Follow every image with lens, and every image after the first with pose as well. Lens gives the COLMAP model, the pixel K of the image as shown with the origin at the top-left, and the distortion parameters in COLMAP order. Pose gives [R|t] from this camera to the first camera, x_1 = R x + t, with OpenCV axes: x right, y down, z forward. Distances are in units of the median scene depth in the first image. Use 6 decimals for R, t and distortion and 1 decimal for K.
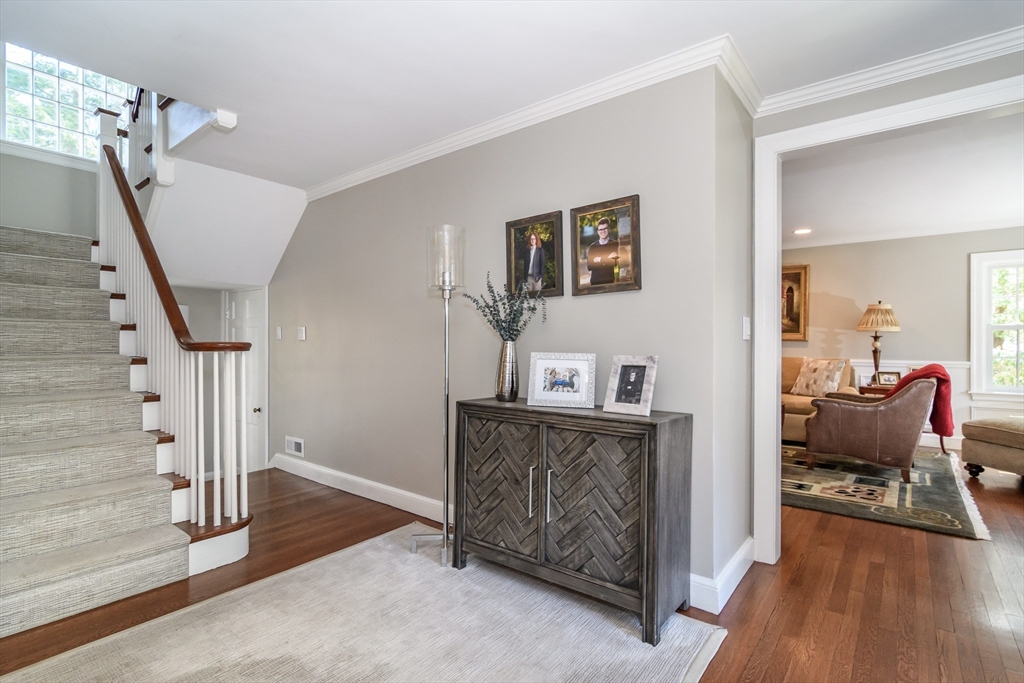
lens RADIAL K [[499.3, 0, 512.0], [0, 499.3, 341.5], [0, 0, 1]] dist [0.027492, -0.000127]
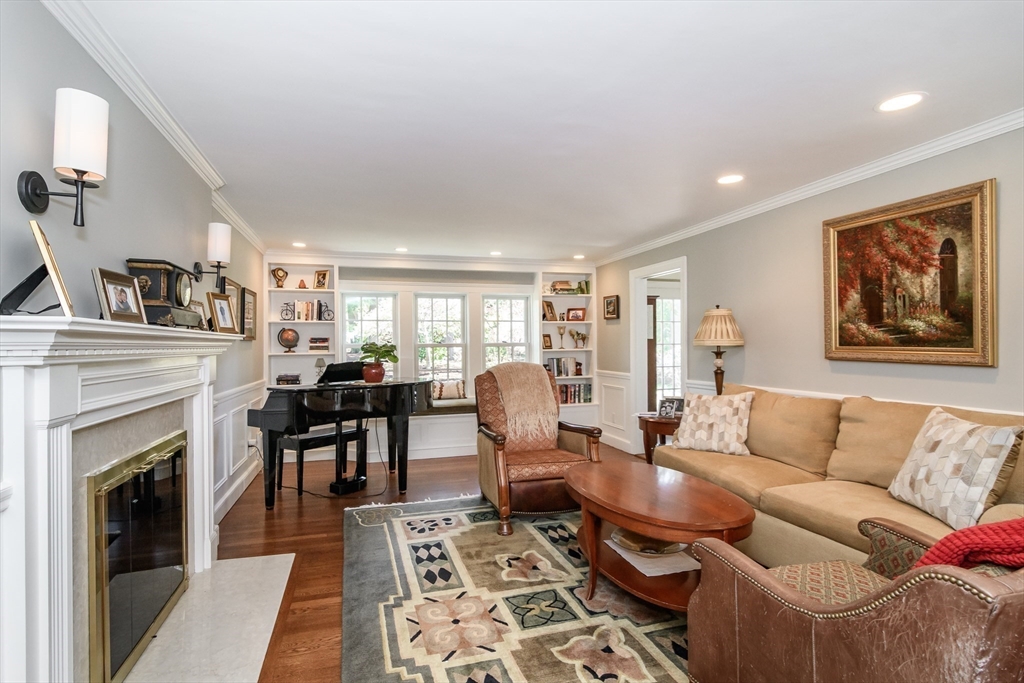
lens RADIAL K [[499.3, 0, 512.0], [0, 499.3, 341.5], [0, 0, 1]] dist [0.027492, -0.000127]
pose [[0.826417, -0.011821, -0.562934, 0.542115], [0.007502, 0.999922, -0.009984, -0.021899], [0.563009, 0.004028, 0.826441, 0.479354]]
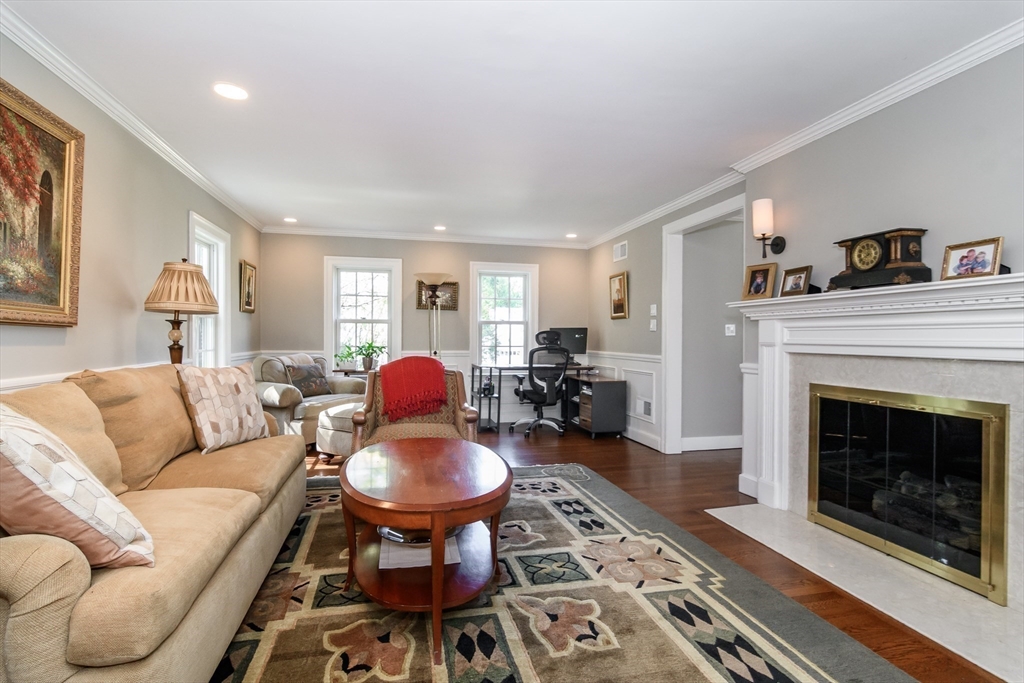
lens RADIAL K [[499.3, 0, 512.0], [0, 499.3, 341.5], [0, 0, 1]] dist [0.027492, -0.000127]
pose [[-0.783533, -0.007338, 0.621307, 0.084884], [-0.003453, 0.999966, 0.007455, 0.006590], [-0.621340, 0.003696, -0.783532, 1.195779]]
